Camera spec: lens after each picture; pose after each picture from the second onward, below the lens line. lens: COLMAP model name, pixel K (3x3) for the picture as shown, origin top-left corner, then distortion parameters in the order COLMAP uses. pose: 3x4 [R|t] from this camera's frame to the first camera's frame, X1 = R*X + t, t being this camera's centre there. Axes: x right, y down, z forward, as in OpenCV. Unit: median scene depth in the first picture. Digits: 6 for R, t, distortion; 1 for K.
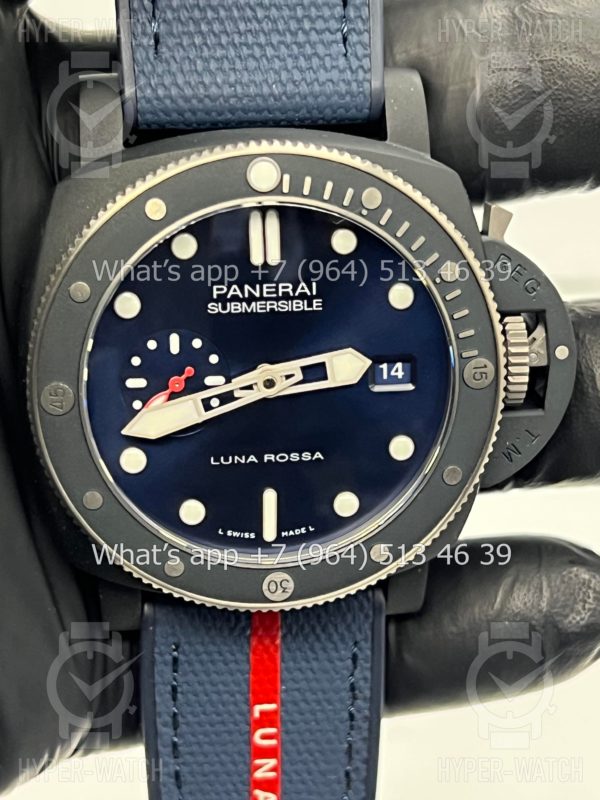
lens RADIAL K [[1789.3, 0, 298.6], [0, 1789.3, 403.0], [0, 0, 1]] dist [0.215502, 0.000000]
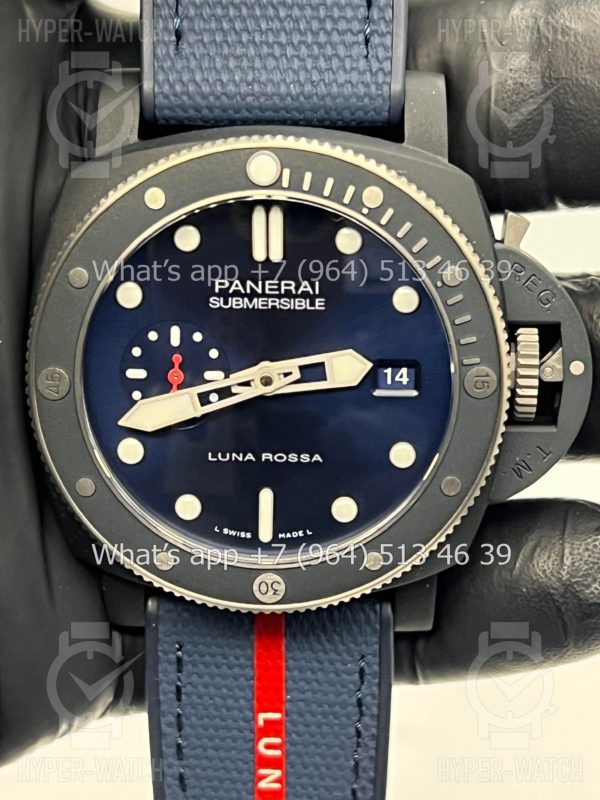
lens RADIAL K [[1789.3, 0, 295.7], [0, 1789.3, 404.6], [0, 0, 1]] dist [0.215502, 0.000000]
pose [[0.987379, 0.053253, -0.149151, 0.146707], [-0.059265, 0.997587, -0.036151, 0.036885], [0.146866, 0.044534, 0.988153, 0.020499]]
